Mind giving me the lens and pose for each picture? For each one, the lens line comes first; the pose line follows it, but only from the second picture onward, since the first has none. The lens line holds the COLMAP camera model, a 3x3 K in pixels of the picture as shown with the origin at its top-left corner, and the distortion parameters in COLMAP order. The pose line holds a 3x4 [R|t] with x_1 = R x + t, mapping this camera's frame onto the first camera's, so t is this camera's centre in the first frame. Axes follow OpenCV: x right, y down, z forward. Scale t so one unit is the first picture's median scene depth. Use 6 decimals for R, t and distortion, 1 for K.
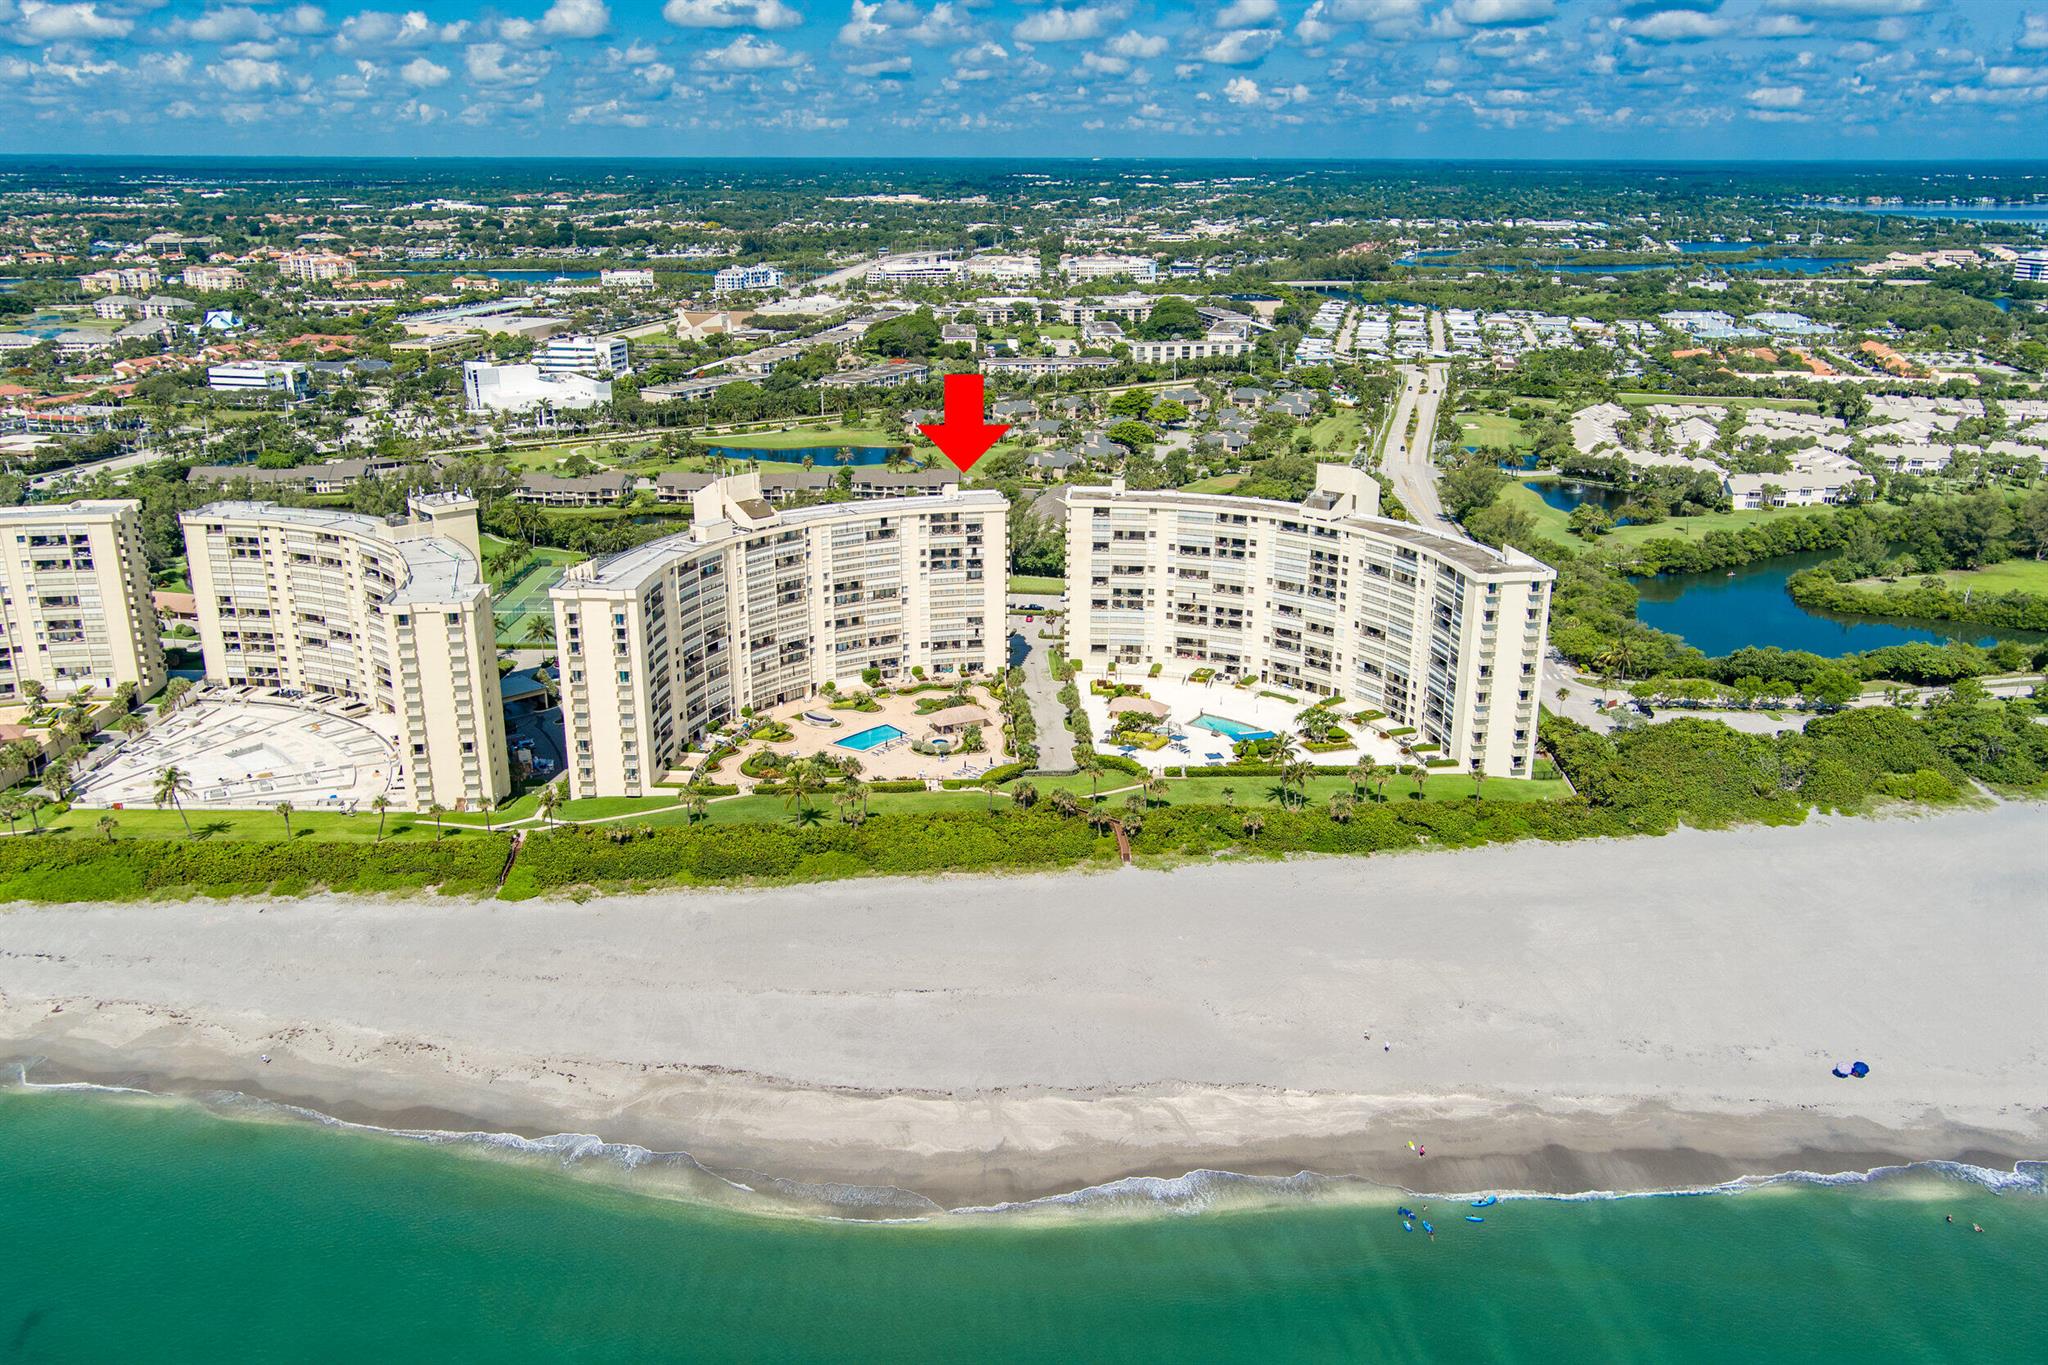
lens RADIAL K [[1644.2, 0, 1022.8], [0, 1644.2, 682.5], [0, 0, 1]] dist [-0.000015, 0.021705]
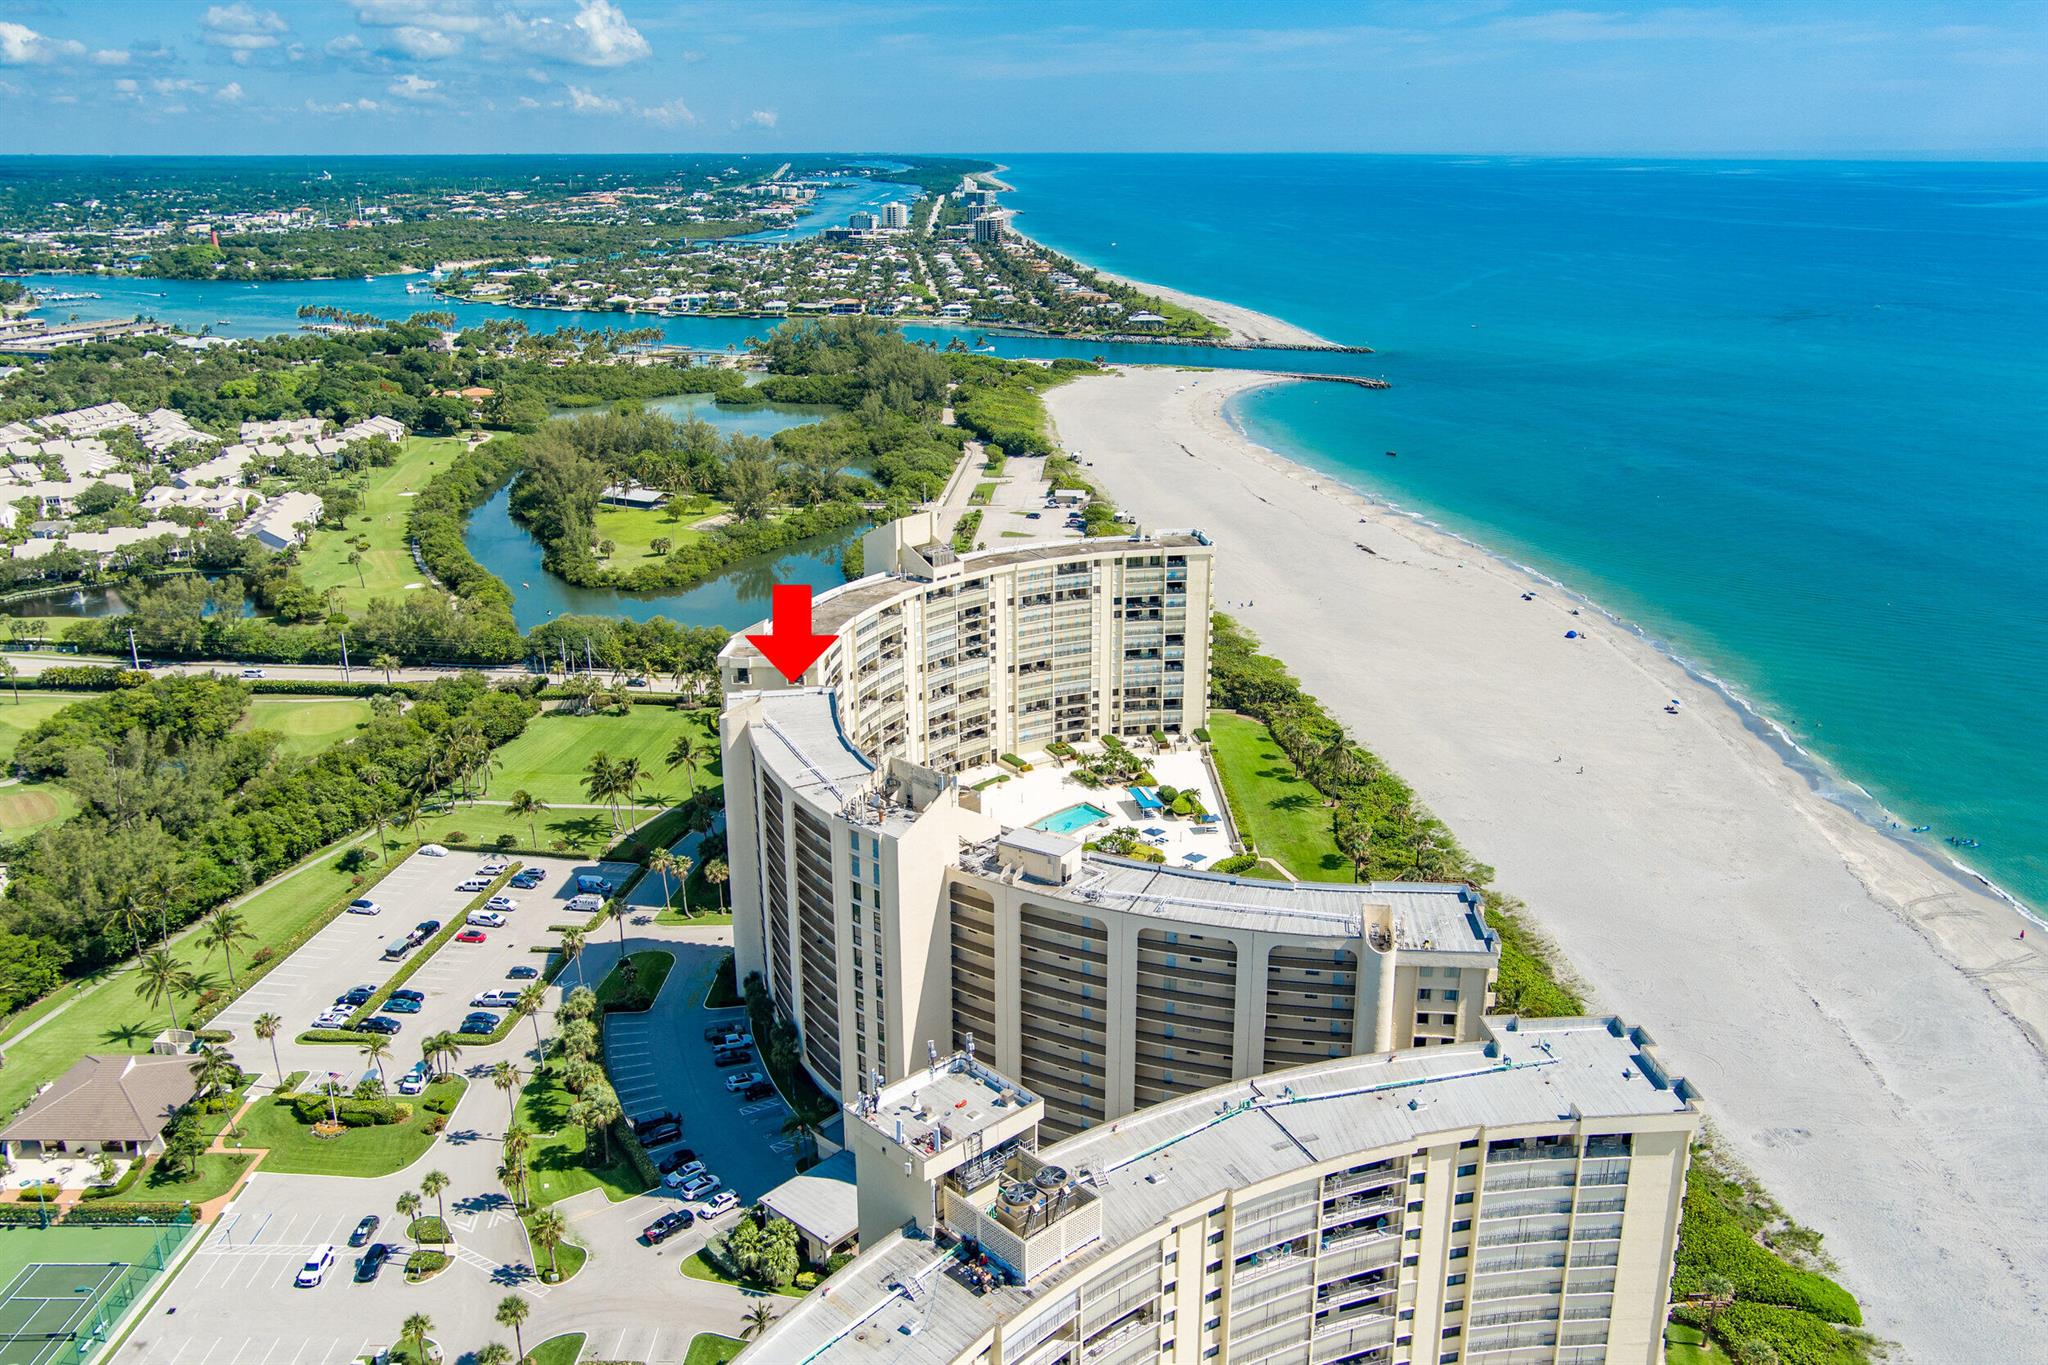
lens RADIAL K [[1646.8, 0, 1031.9], [0, 1646.8, 680.1], [0, 0, 1]] dist [-0.013814, 0.045381]
pose [[0.021977, -0.314377, 0.949044, -0.624498], [0.314199, 0.903347, 0.291964, -0.276390], [-0.949103, 0.291772, 0.118629, 0.843799]]
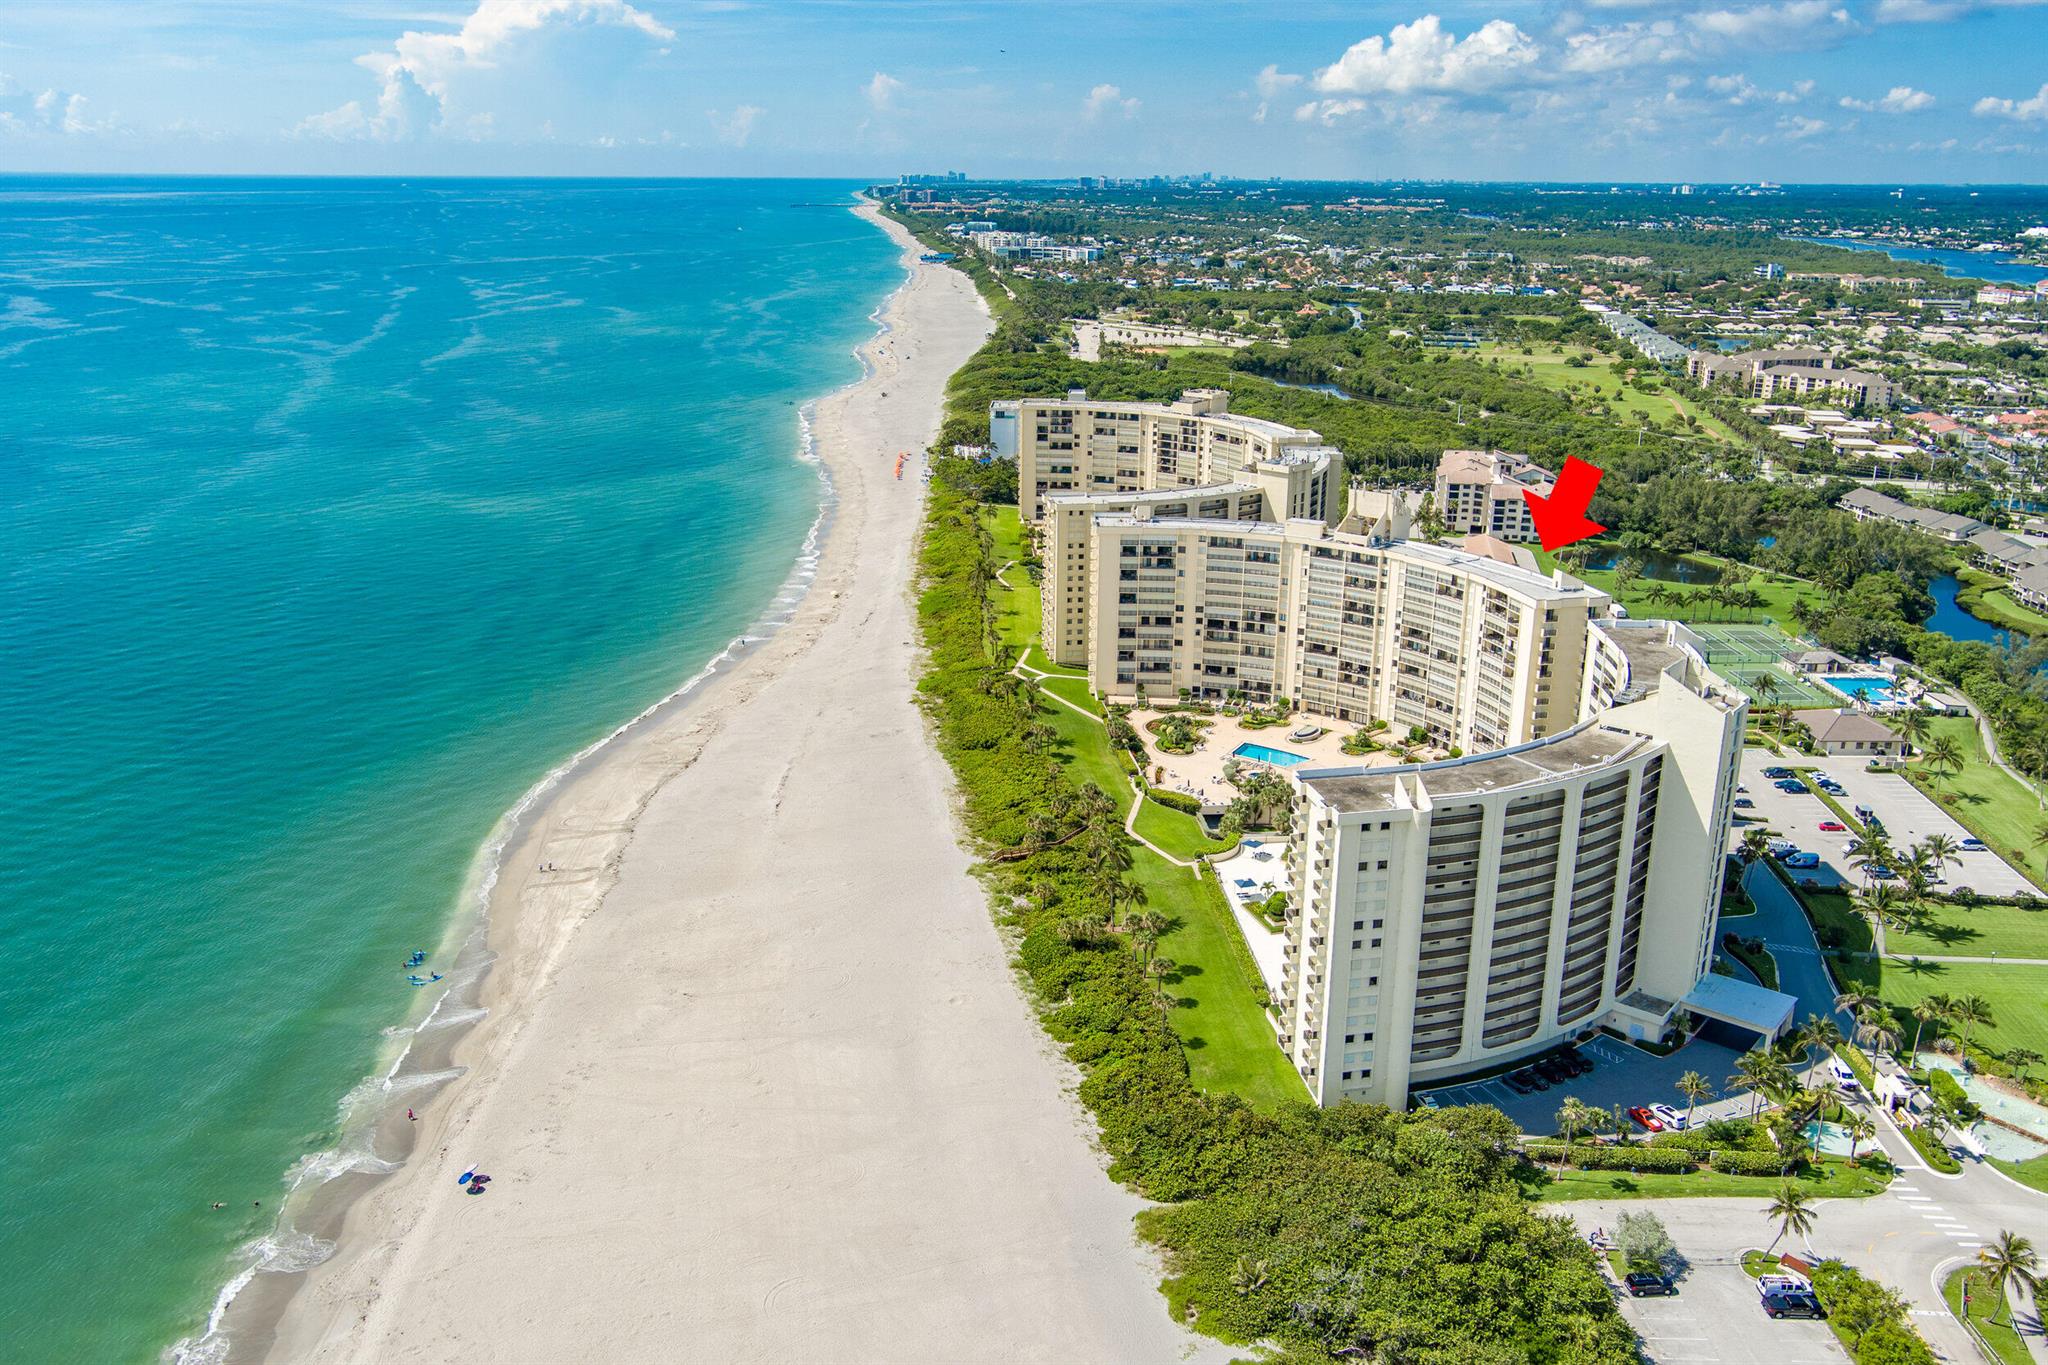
lens RADIAL K [[1644.2, 0, 1027.5], [0, 1644.2, 677.7], [0, 0, 1]] dist [-0.000015, 0.021705]
pose [[0.041639, 0.293942, -0.954916, 0.782230], [-0.316201, 0.910497, 0.266482, -0.212953], [0.947778, 0.290850, 0.130857, 0.656600]]
